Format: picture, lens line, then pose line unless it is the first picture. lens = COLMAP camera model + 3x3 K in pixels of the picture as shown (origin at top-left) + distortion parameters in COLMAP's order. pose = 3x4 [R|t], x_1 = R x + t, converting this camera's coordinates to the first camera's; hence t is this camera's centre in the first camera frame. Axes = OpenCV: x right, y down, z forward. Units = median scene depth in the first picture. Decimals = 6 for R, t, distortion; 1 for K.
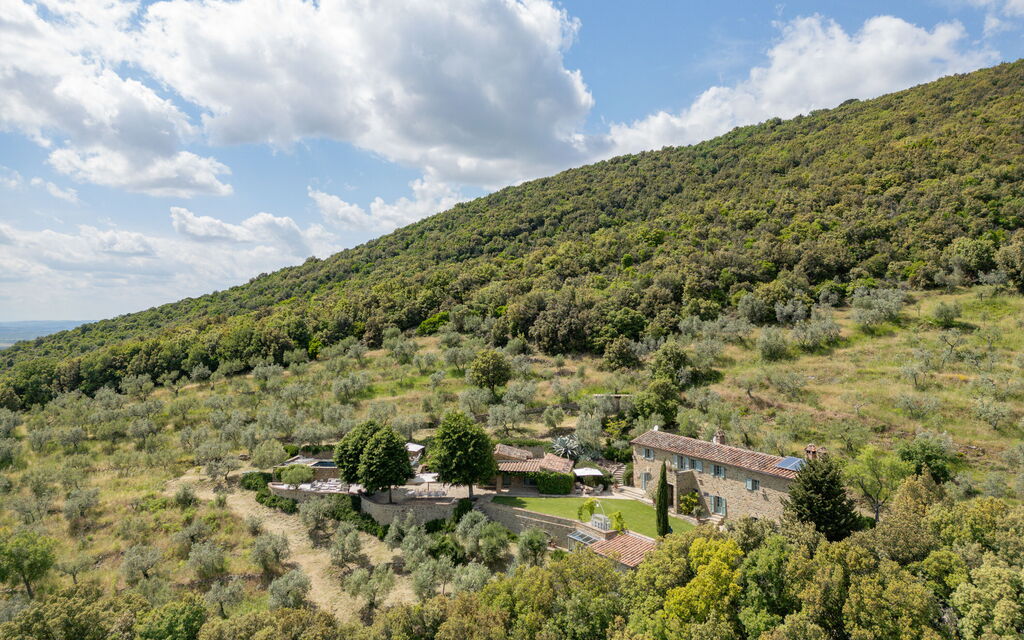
lens RADIAL K [[711.4, 0, 507.0], [0, 711.4, 318.3], [0, 0, 1]] dist [0.054737, -0.036375]
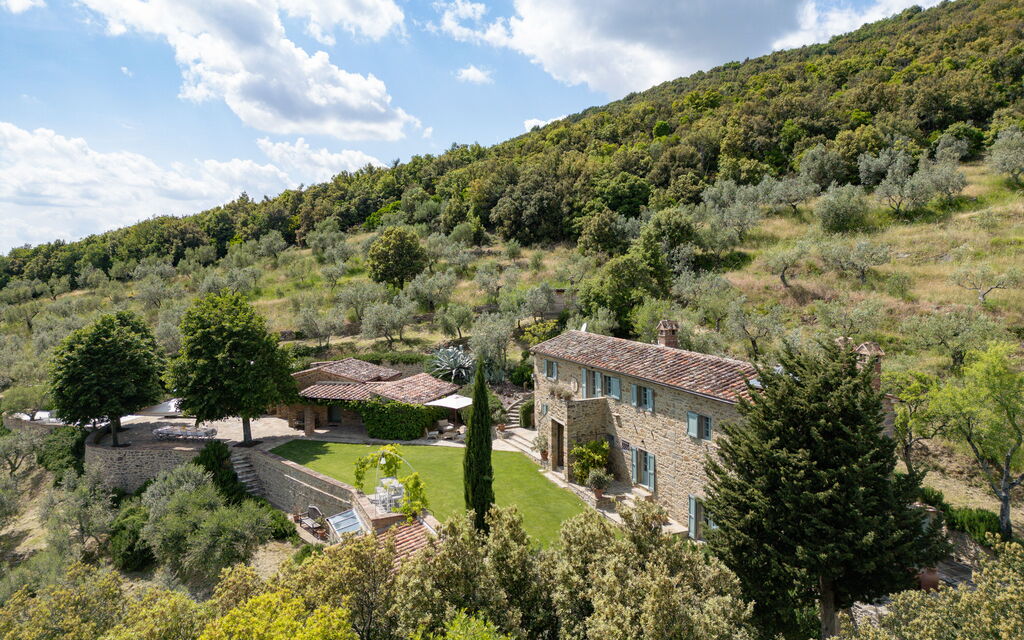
lens RADIAL K [[711.4, 0, 511.9], [0, 711.4, 326.0], [0, 0, 1]] dist [0.054737, -0.036375]
pose [[0.988706, 0.007042, -0.149704, 0.182943], [0.004738, 0.996928, 0.078186, 0.084477], [0.149795, -0.078012, 0.985635, 0.345230]]
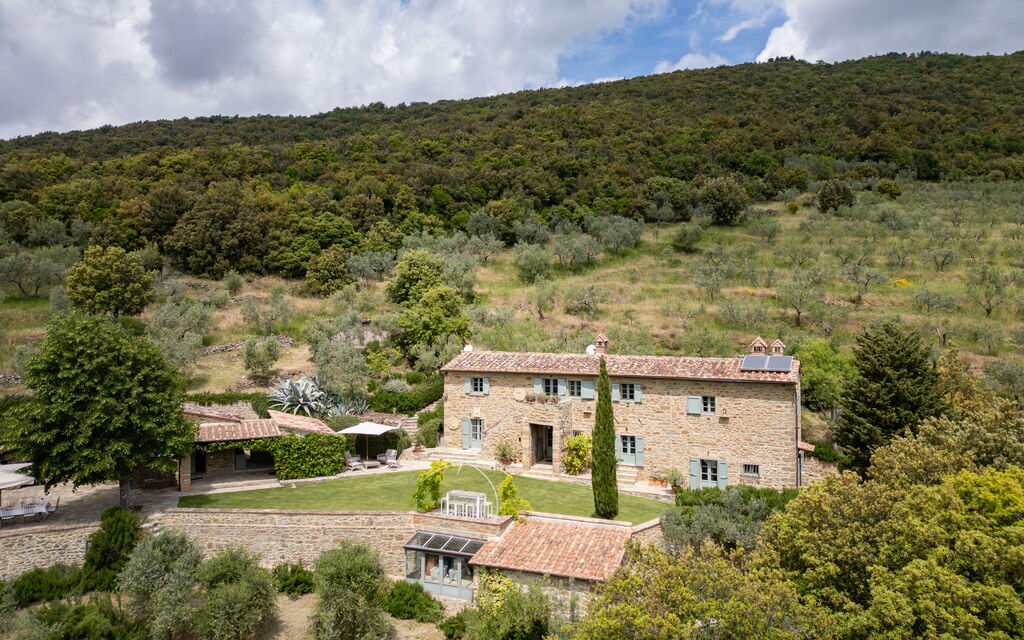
lens RADIAL K [[711.4, 0, 513.9], [0, 711.4, 323.2], [0, 0, 1]] dist [0.054737, -0.036375]
pose [[0.829600, 0.001781, 0.558355, -0.074586], [-0.000215, 0.999996, -0.002871, 0.103349], [-0.558358, 0.002262, 0.829597, 0.369035]]
